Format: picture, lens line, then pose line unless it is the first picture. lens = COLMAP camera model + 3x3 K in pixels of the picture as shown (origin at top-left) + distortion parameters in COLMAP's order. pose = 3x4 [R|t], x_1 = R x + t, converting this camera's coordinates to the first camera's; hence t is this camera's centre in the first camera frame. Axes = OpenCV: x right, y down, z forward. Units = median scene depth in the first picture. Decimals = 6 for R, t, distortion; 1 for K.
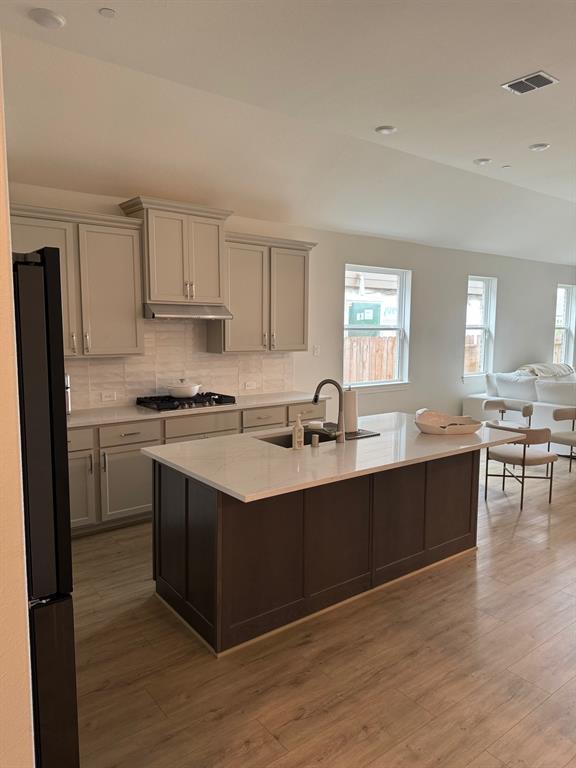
lens RADIAL K [[531.9, 0, 288.0], [0, 531.9, 384.0], [0, 0, 1]] dist [0.060899, -0.073369]
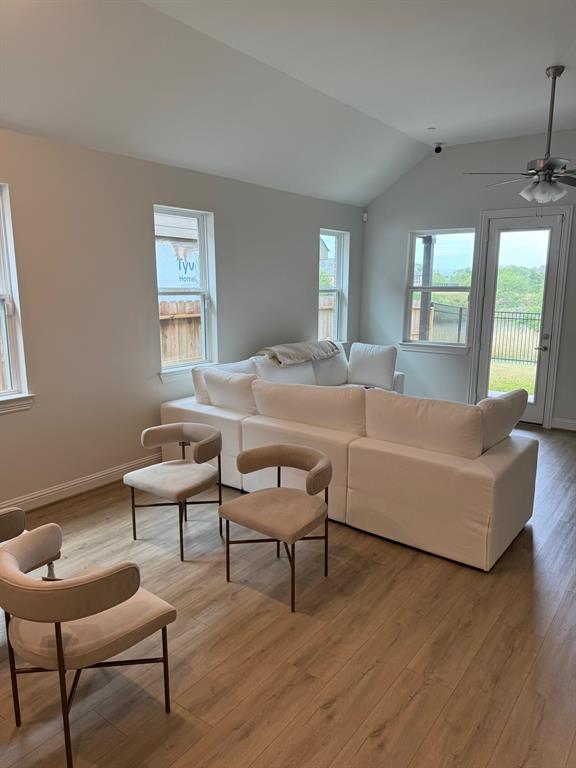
lens RADIAL K [[531.9, 0, 288.0], [0, 531.9, 384.0], [0, 0, 1]] dist [0.060899, -0.073369]
pose [[0.962005, -0.049689, 0.268473, 0.306501], [0.026096, 0.995532, 0.090745, -0.053173], [-0.271783, -0.080291, 0.959003, 0.366677]]
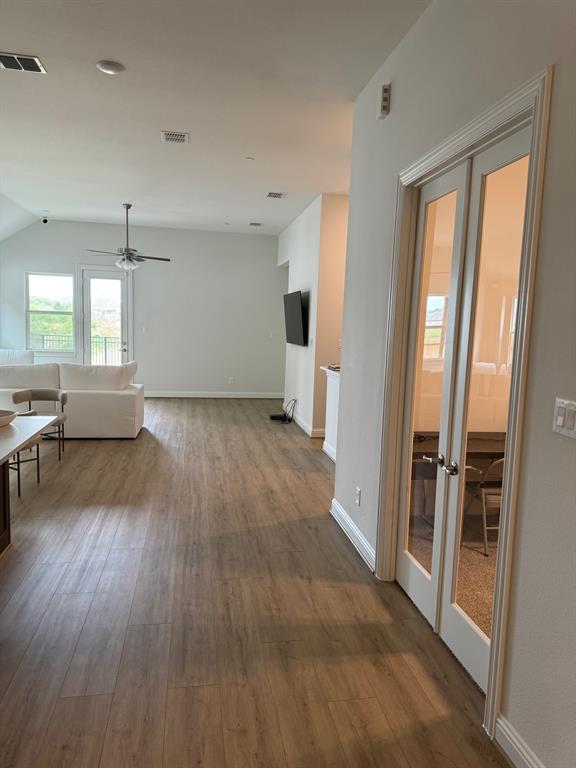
lens RADIAL K [[531.9, 0, 288.0], [0, 531.9, 384.0], [0, 0, 1]] dist [0.060899, -0.073369]
pose [[0.450255, -0.091335, 0.888216, -0.125699], [0.061511, 0.995564, 0.071192, -0.008061], [-0.890779, 0.022581, 0.453876, 0.062146]]
